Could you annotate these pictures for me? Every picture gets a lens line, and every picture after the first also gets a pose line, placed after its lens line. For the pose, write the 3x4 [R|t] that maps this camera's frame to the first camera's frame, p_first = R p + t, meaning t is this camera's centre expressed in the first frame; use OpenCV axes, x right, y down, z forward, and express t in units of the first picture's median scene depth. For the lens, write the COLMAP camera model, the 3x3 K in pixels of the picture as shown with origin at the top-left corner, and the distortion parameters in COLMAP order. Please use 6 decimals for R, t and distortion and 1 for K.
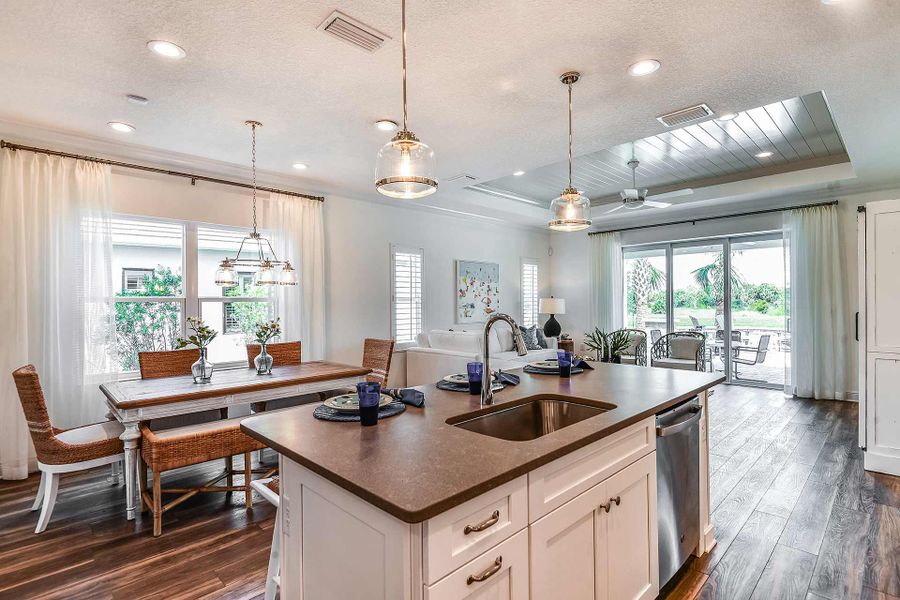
lens RADIAL K [[436.1, 0, 450.0], [0, 436.1, 300.0], [0, 0, 1]] dist [0.032741, -0.027240]
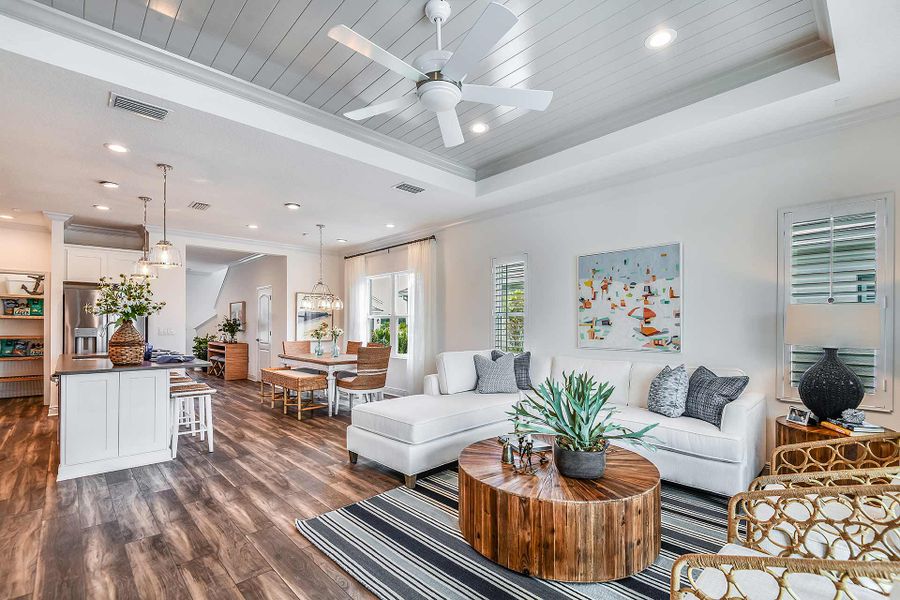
lens RADIAL K [[404.4, 0, 454.4], [0, 404.4, 319.5], [0, 0, 1]] dist [0.002584, -0.008125]
pose [[-0.018873, -0.004536, -0.999812, 0.652312], [0.003308, 0.999984, -0.004600, 0.011733], [0.999816, -0.003394, -0.018857, 0.796213]]
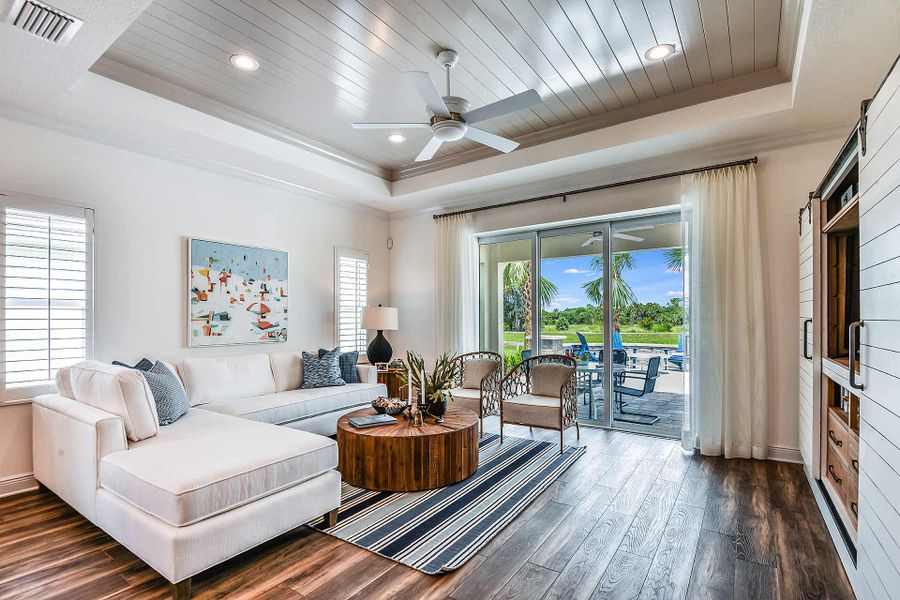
lens RADIAL K [[424.9, 0, 450.7], [0, 424.9, 317.5], [0, 0, 1]] dist [0.002162, 0.000073]
pose [[0.983360, 0.003786, 0.181626, 0.253756], [-0.003946, 0.999992, 0.000520, 0.013317], [-0.181622, -0.001228, 0.983368, 0.368904]]
